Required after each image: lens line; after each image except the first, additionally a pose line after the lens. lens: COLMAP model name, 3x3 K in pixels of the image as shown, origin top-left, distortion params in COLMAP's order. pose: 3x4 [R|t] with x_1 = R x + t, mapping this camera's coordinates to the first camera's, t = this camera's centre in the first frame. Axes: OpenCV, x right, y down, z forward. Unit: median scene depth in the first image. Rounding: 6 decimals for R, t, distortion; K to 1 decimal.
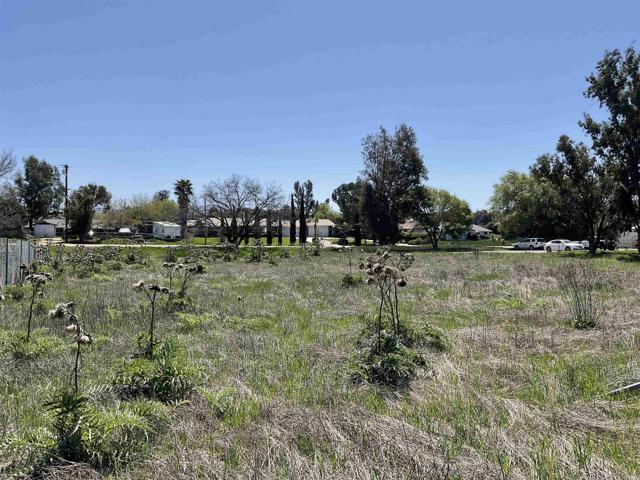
lens RADIAL K [[539.0, 0, 319.5], [0, 539.0, 250.5], [0, 0, 1]] dist [0.101661, -0.209231]
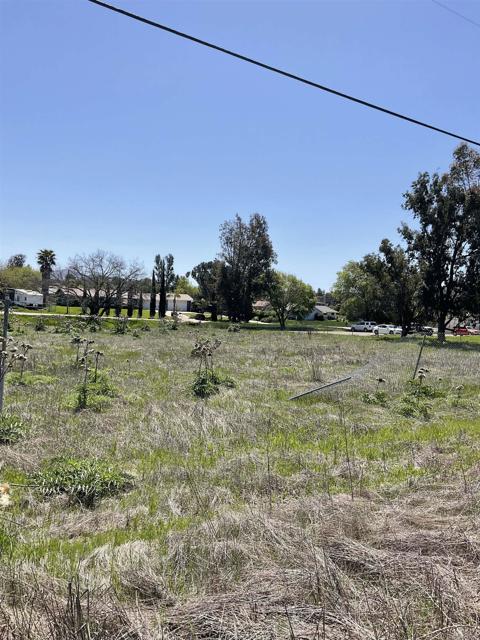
lens RADIAL K [[539.0, 0, 240.0], [0, 539.0, 320.0], [0, 0, 1]] dist [0.101661, -0.209231]
pose [[0.992565, 0.043386, 0.113724, 0.001020], [-0.042671, 0.999051, -0.008722, -0.005223], [-0.113994, 0.003804, 0.993474, -0.095952]]
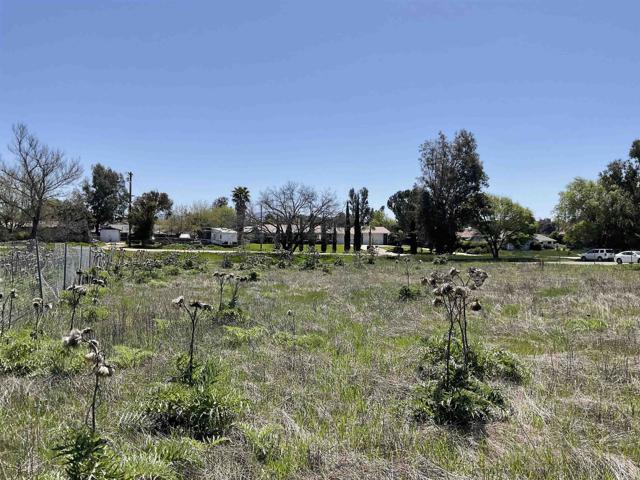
lens RADIAL K [[539.0, 0, 319.5], [0, 539.0, 250.5], [0, 0, 1]] dist [0.101661, -0.209231]
pose [[0.994854, 0.013506, -0.100419, -0.000609], [-0.014818, 0.999814, -0.012330, -0.001014], [0.100233, 0.013755, 0.994869, 0.009143]]
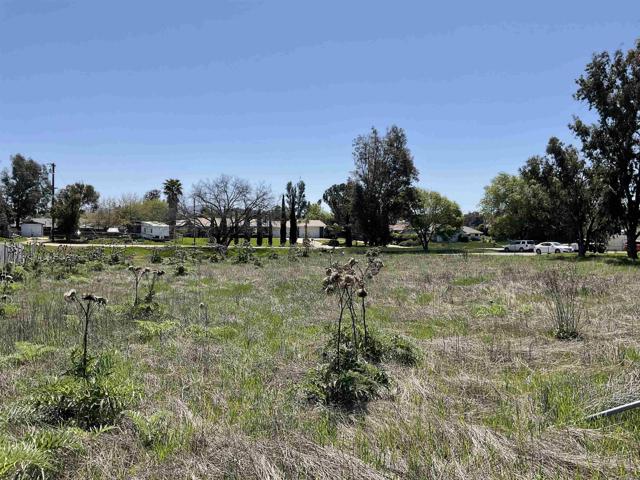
lens RADIAL K [[539.8, 0, 321.4], [0, 539.8, 248.2], [0, 0, 1]] dist [0.117565, -0.265320]
pose [[0.999836, 0.005407, 0.017295, 0.005036], [-0.005311, 0.999970, -0.005630, -0.000720], [-0.017325, 0.005537, 0.999835, 0.006740]]
